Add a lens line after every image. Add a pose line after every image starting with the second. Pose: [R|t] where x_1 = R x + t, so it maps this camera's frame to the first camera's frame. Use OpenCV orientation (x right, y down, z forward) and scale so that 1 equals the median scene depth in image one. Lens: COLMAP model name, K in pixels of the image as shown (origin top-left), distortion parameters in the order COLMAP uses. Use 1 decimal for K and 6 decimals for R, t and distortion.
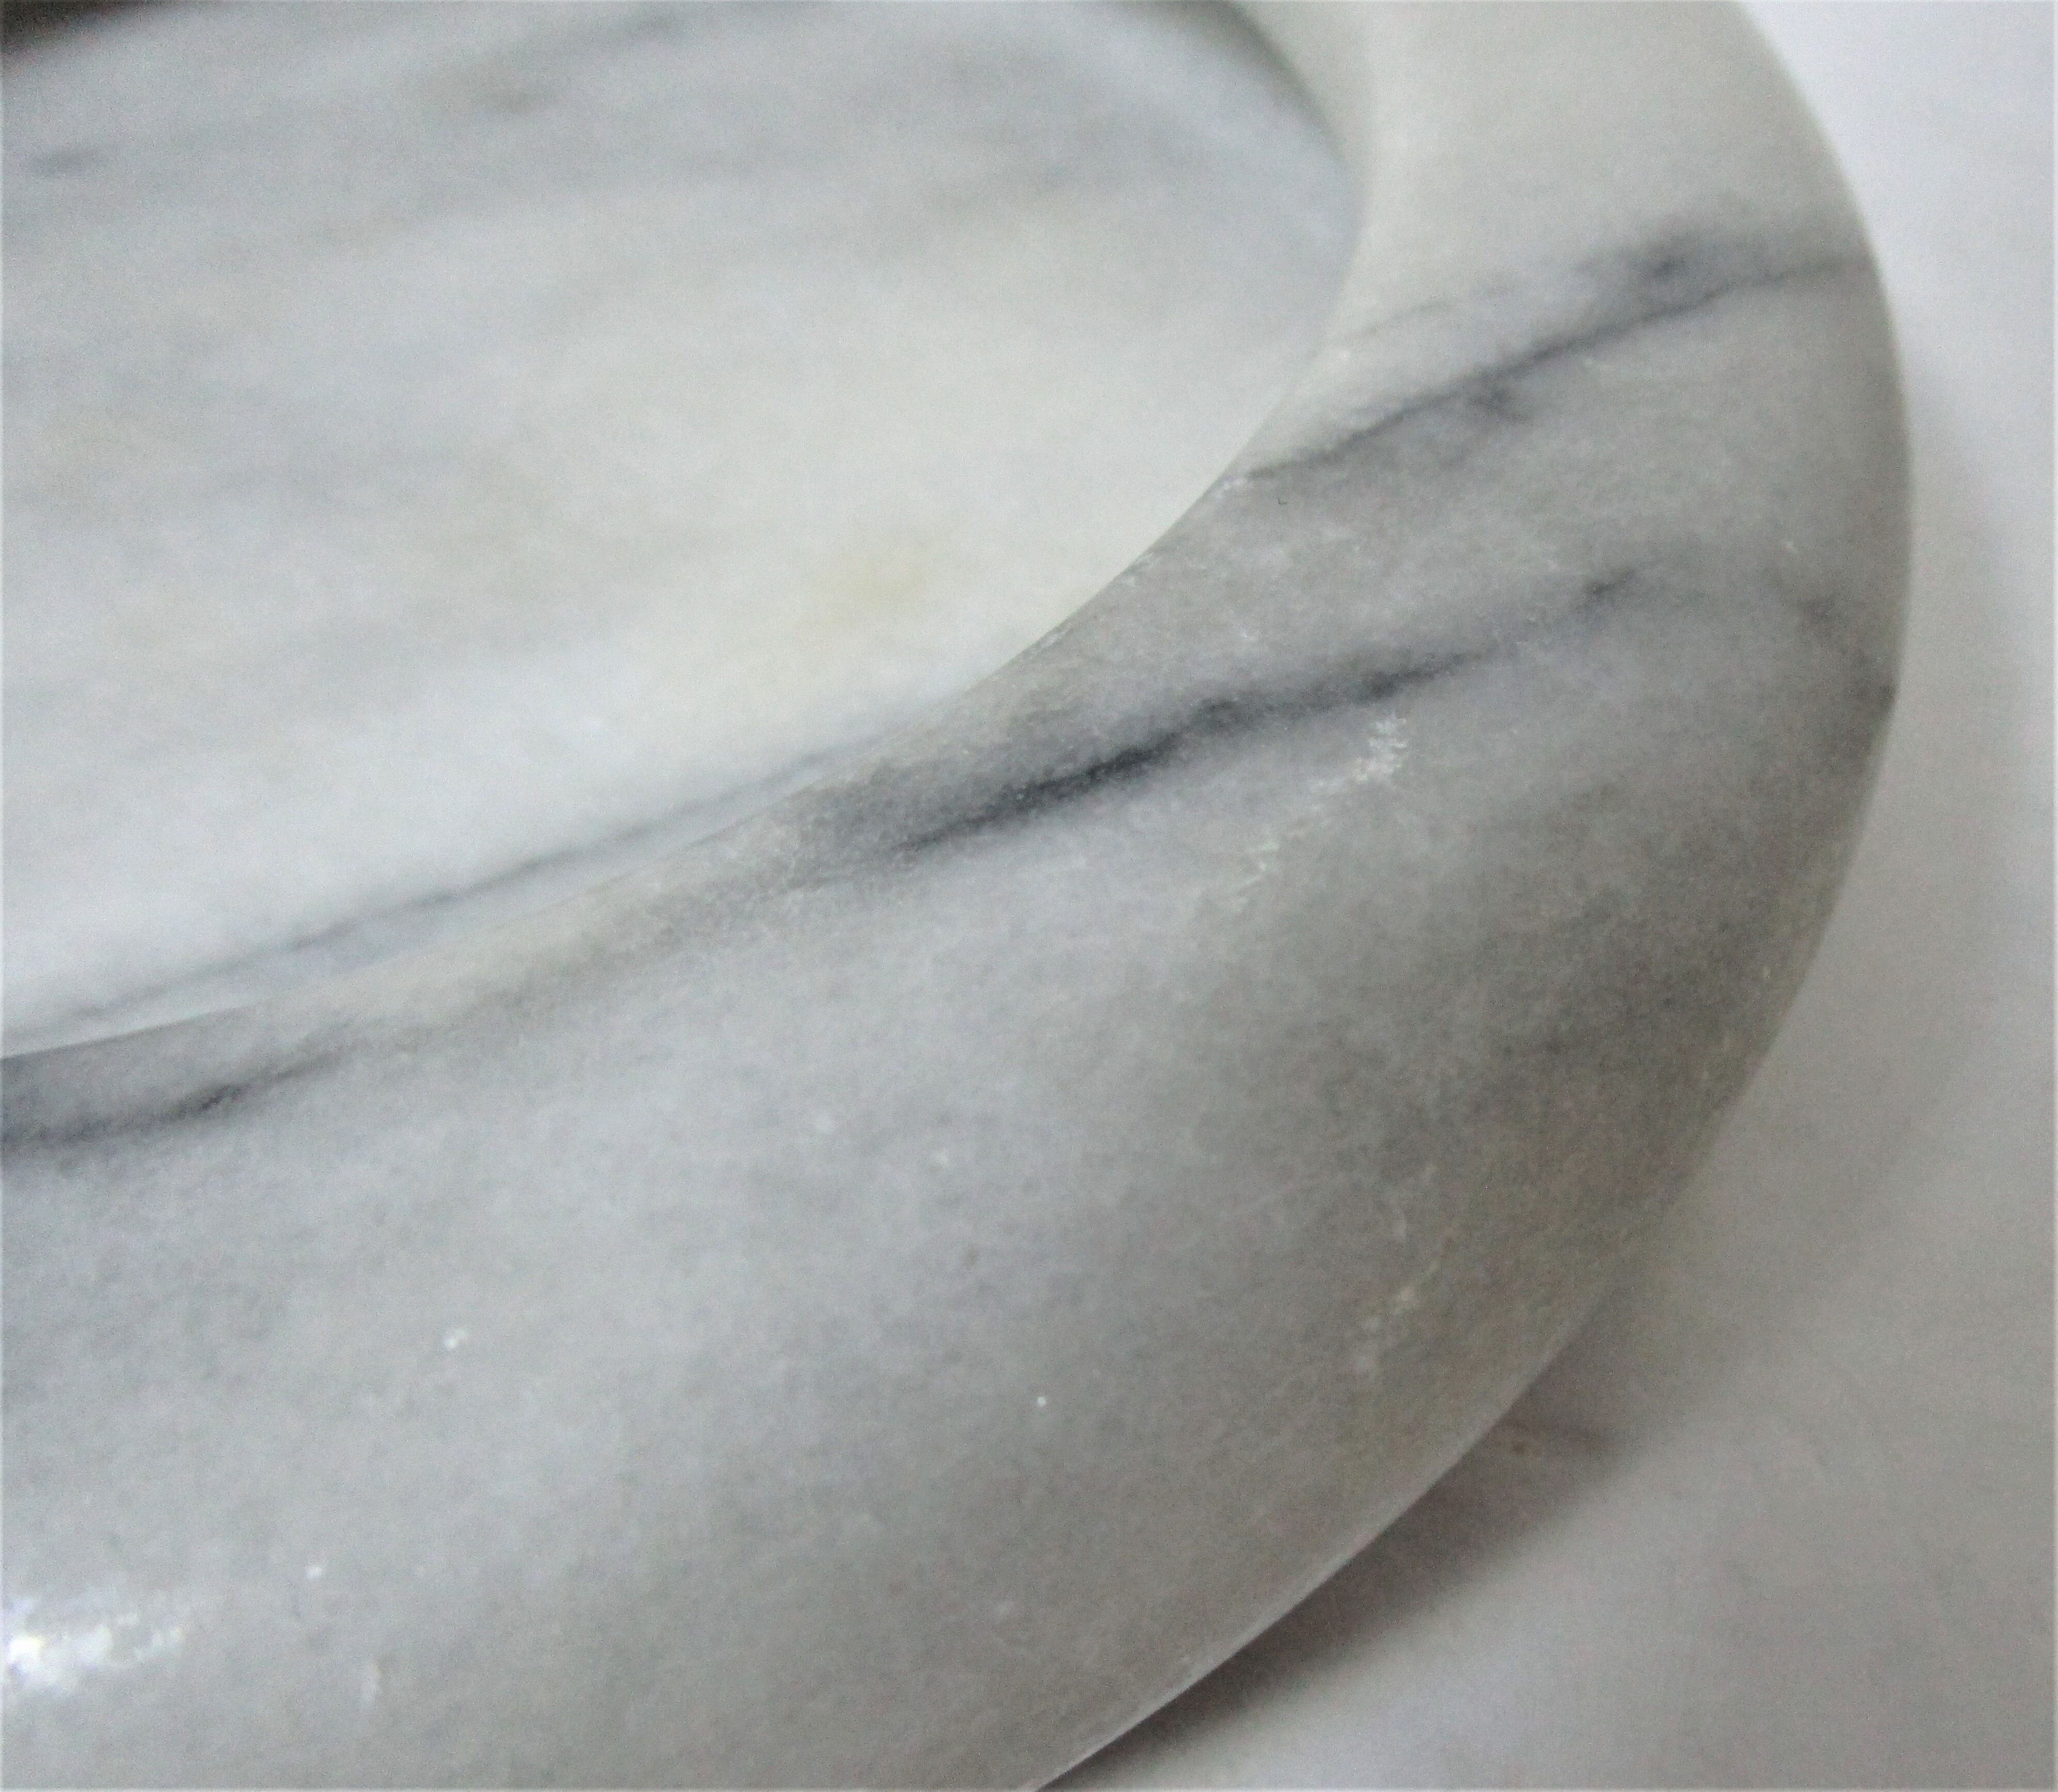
lens RADIAL K [[1935.8, 0, 1362.2], [0, 1935.8, 956.8], [0, 0, 1]] dist [-0.037505, 0.000000]
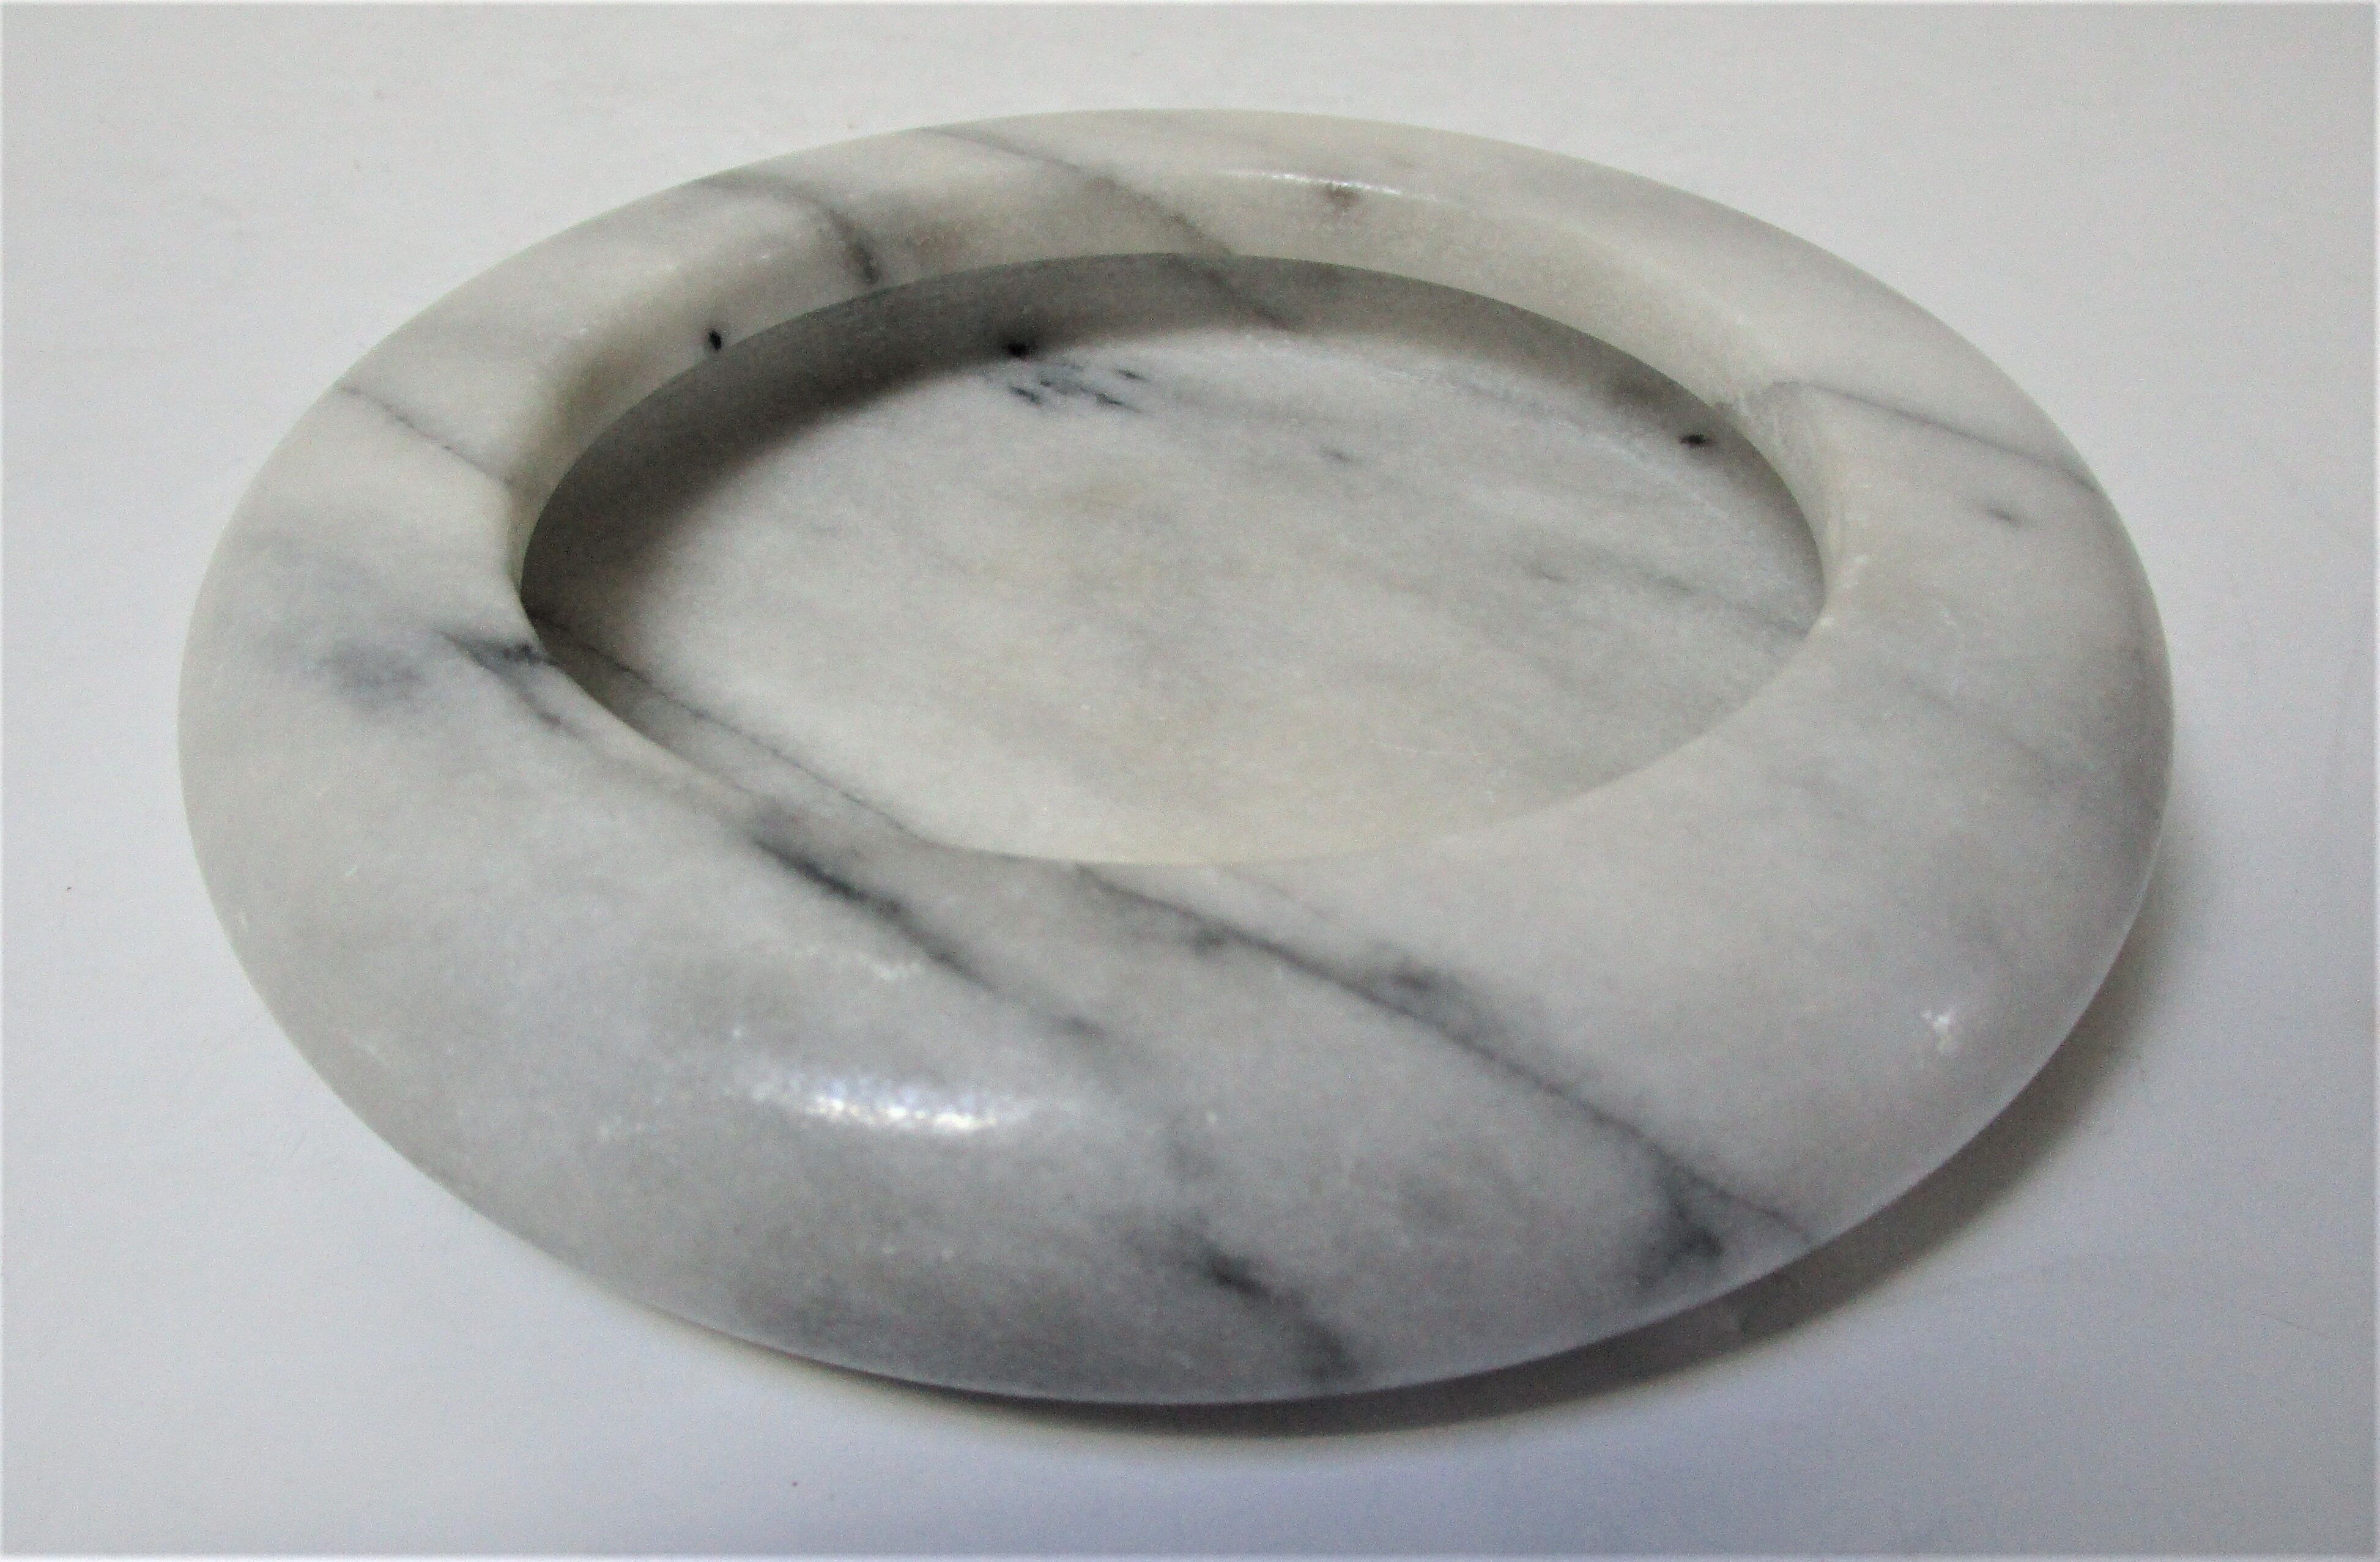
lens RADIAL K [[2271.5, 0, 1142.6], [0, 2271.5, 788.7], [0, 0, 1]] dist [-0.017365, 0.000000]
pose [[0.361531, 0.533269, -0.764800, 1.630458], [-0.732805, 0.669677, 0.120537, -0.646203], [0.576448, 0.516872, 0.632891, -0.304300]]
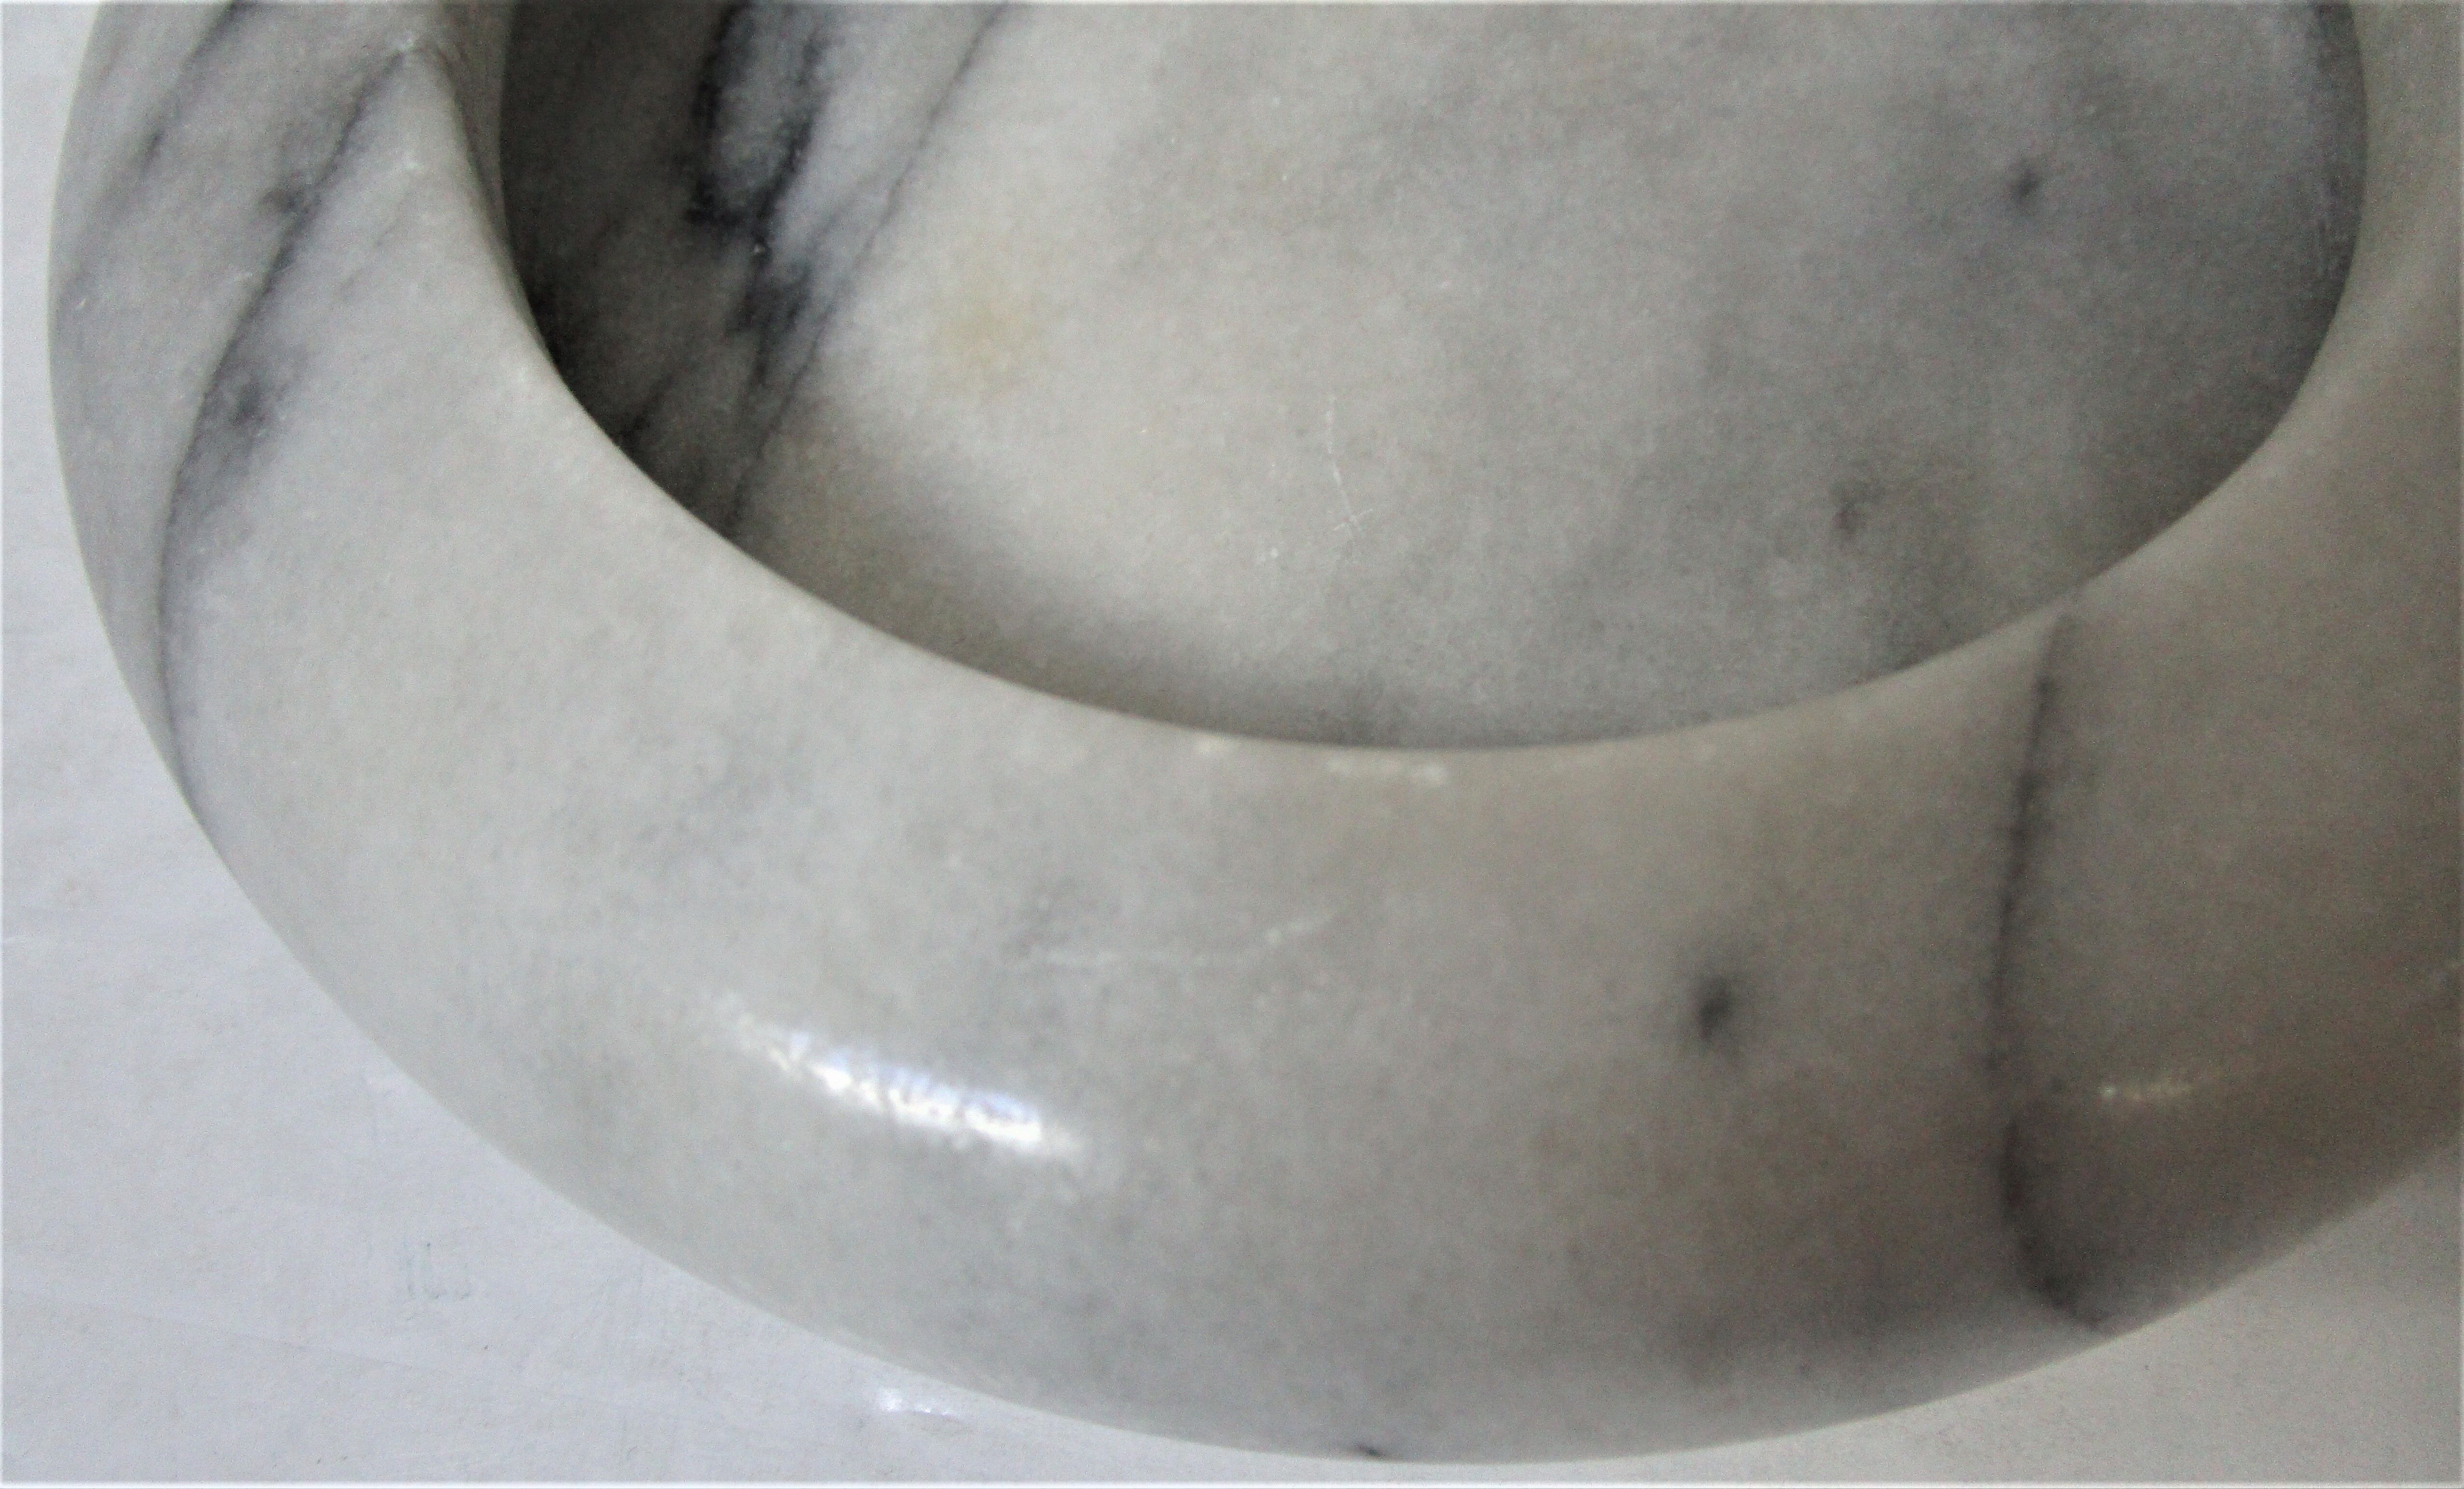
lens RADIAL K [[1792.0, 0, 1230.8], [0, 1792.0, 732.0], [0, 0, 1]] dist [-0.027004, 0.005403]
pose [[-0.761163, 0.580745, -0.288732, 0.165035], [-0.514602, -0.269838, 0.813863, -1.995400], [0.394736, 0.768064, 0.504243, 1.078076]]
